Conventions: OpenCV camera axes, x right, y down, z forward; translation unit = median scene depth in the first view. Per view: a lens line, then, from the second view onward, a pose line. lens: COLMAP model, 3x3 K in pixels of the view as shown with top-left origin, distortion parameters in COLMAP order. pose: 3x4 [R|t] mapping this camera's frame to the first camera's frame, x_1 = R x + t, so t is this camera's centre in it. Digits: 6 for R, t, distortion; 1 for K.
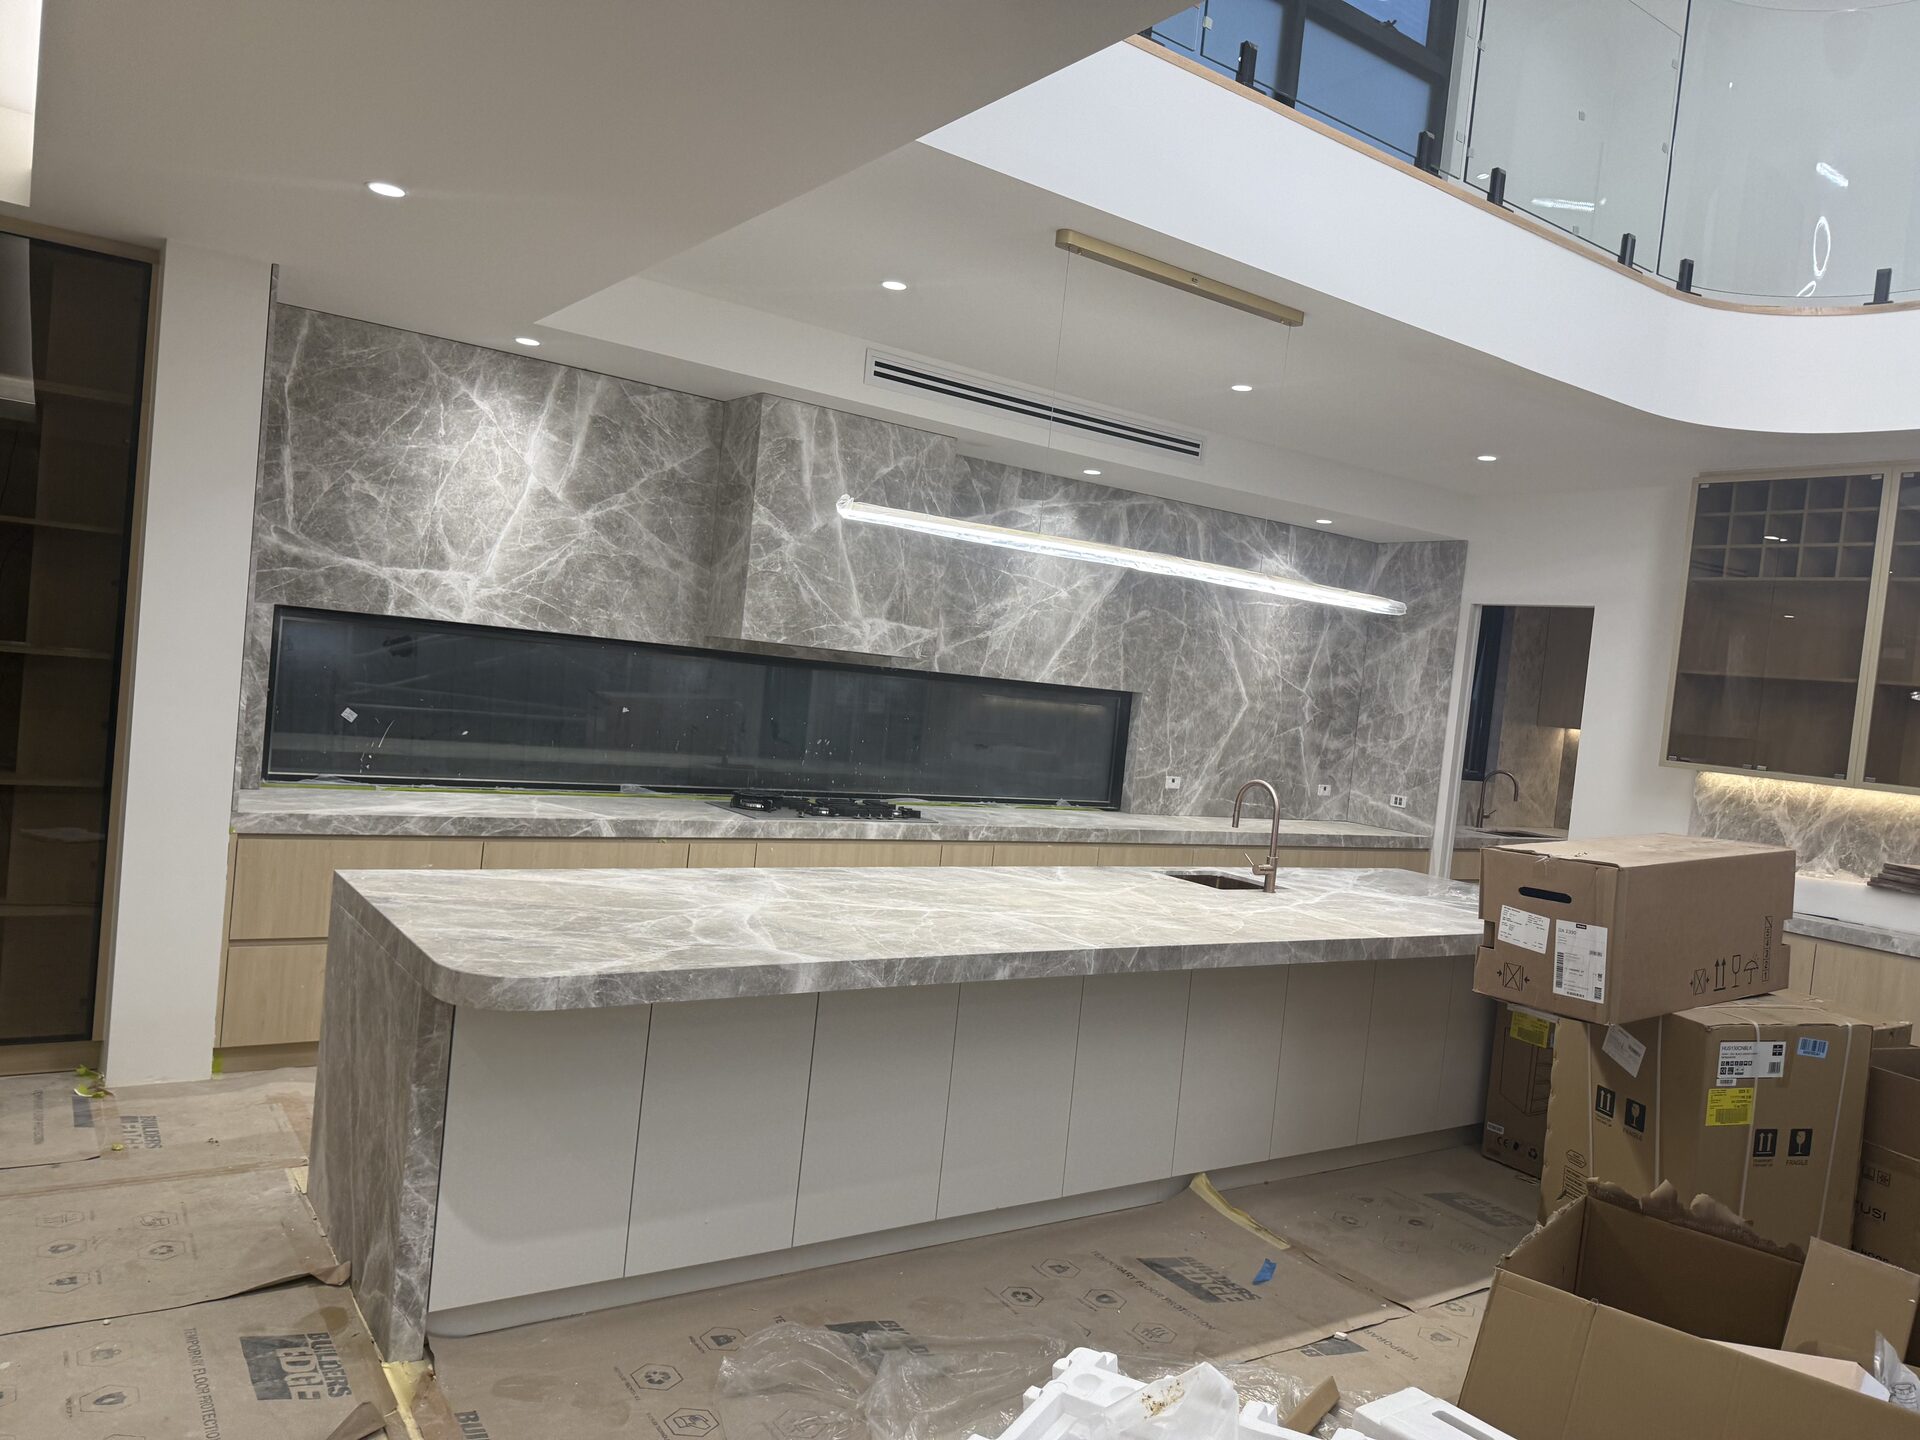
lens RADIAL K [[1343.9, 0, 959.7], [0, 1343.9, 730.7], [0, 0, 1]] dist [0.070890, -0.000269]
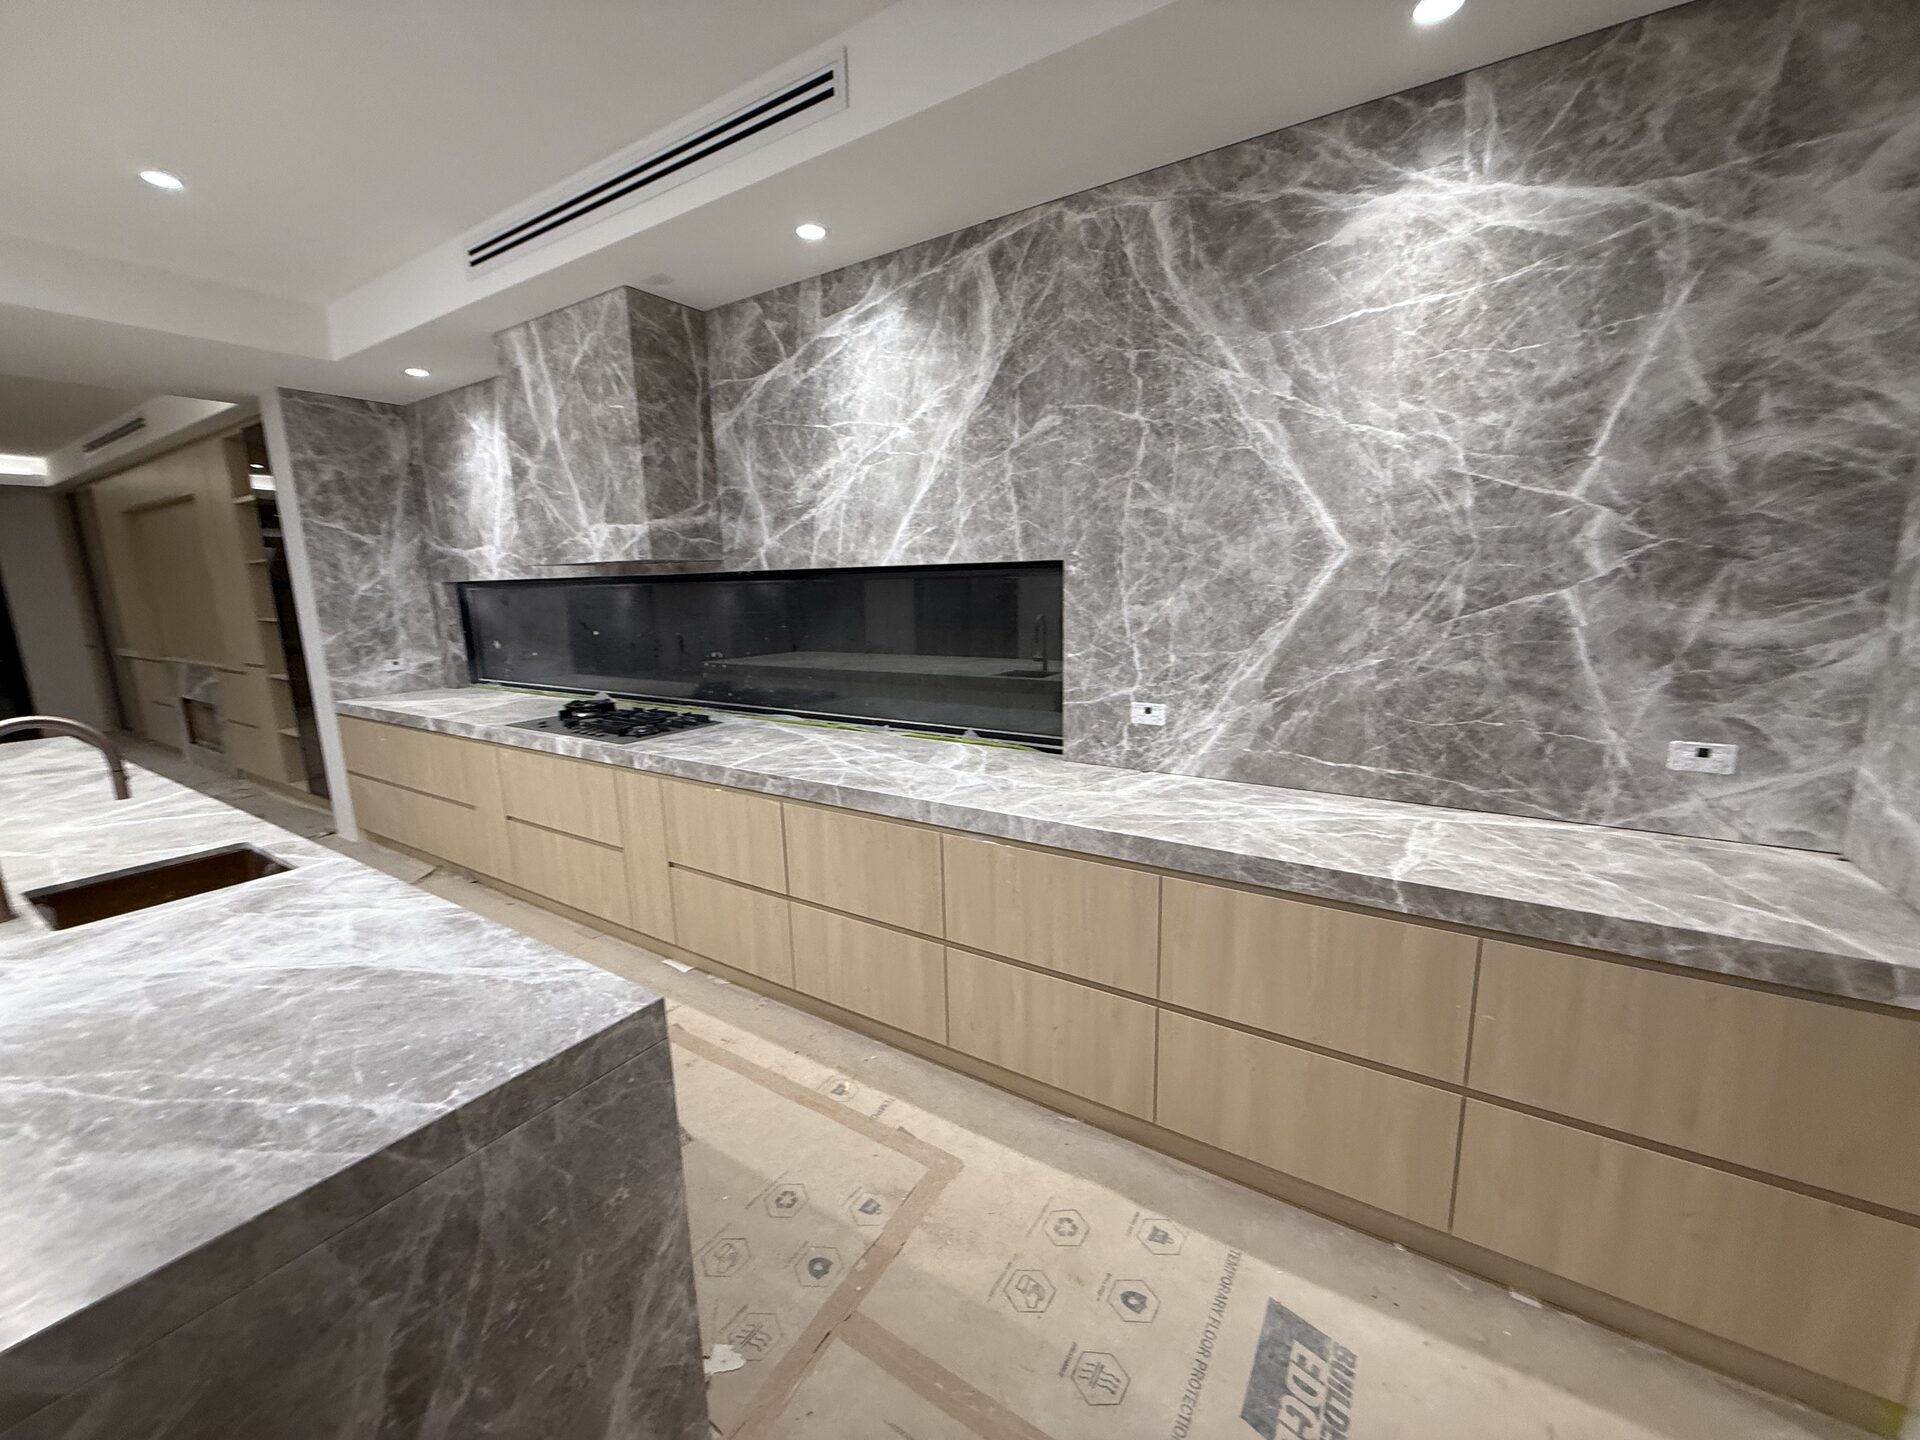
lens RADIAL K [[768.4, 0, 960.0], [0, 768.4, 720.0], [0, 0, 1]] dist [-0.006501, 0.000352]
pose [[0.370933, 0.060068, -0.926715, 0.439991], [0.021896, 0.997063, 0.073393, 0.016449], [0.928402, -0.047515, 0.368528, 0.837810]]
